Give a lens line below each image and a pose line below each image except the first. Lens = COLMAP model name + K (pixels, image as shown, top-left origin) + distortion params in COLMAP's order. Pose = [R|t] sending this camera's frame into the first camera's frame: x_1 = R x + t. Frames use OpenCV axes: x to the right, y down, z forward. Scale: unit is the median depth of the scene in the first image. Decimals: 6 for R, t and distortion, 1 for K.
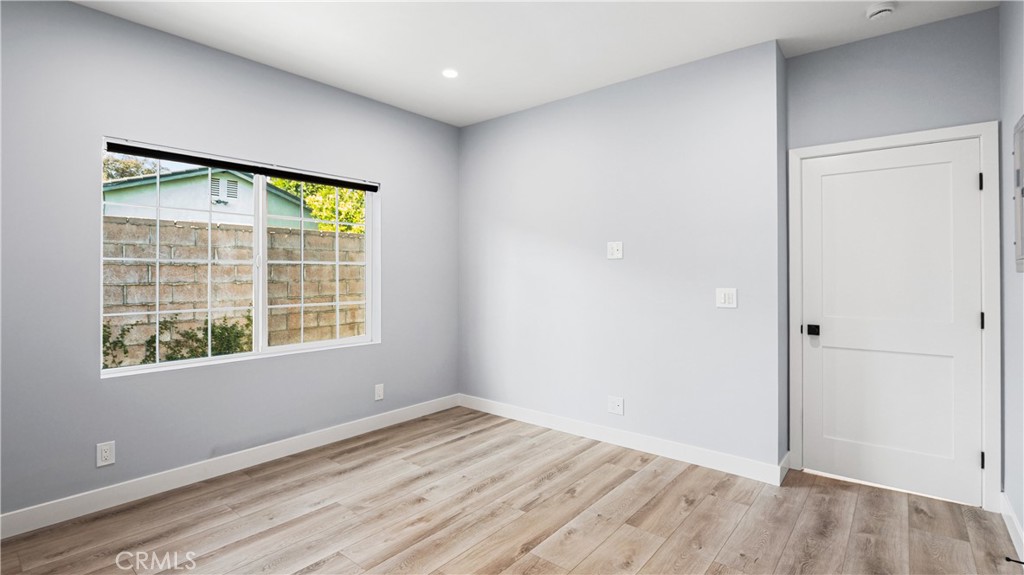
lens RADIAL K [[473.6, 0, 528.3], [0, 473.6, 278.0], [0, 0, 1]] dist [-0.002820, -0.000845]
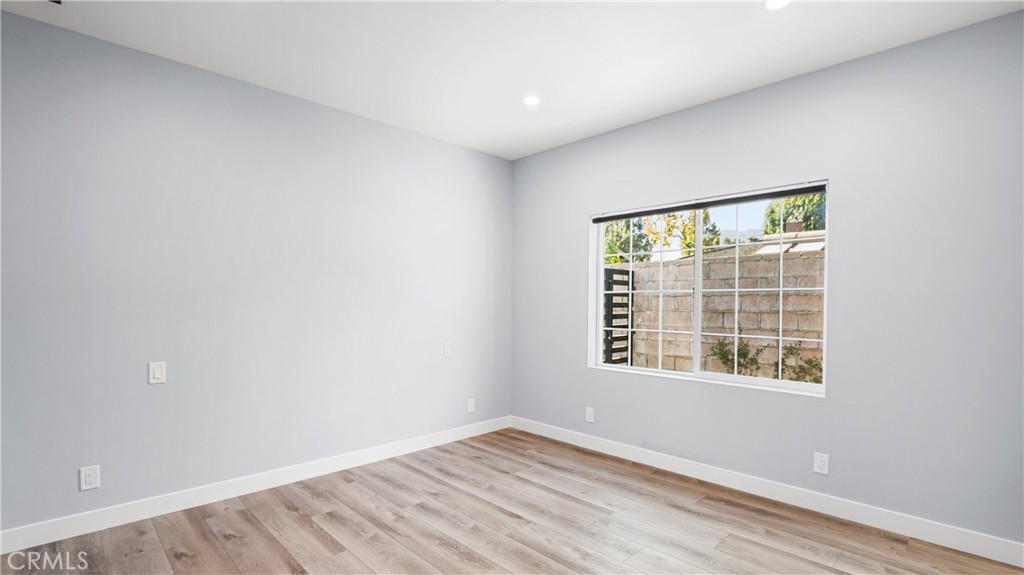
lens RADIAL K [[473.6, 0, 508.0], [0, 473.6, 314.9], [0, 0, 1]] dist [-0.002820, -0.000845]
pose [[-0.117829, 0.029052, -0.992609, 0.502427], [-0.015557, 0.999395, 0.031097, -0.006912], [0.992912, 0.019106, -0.117306, 0.637547]]
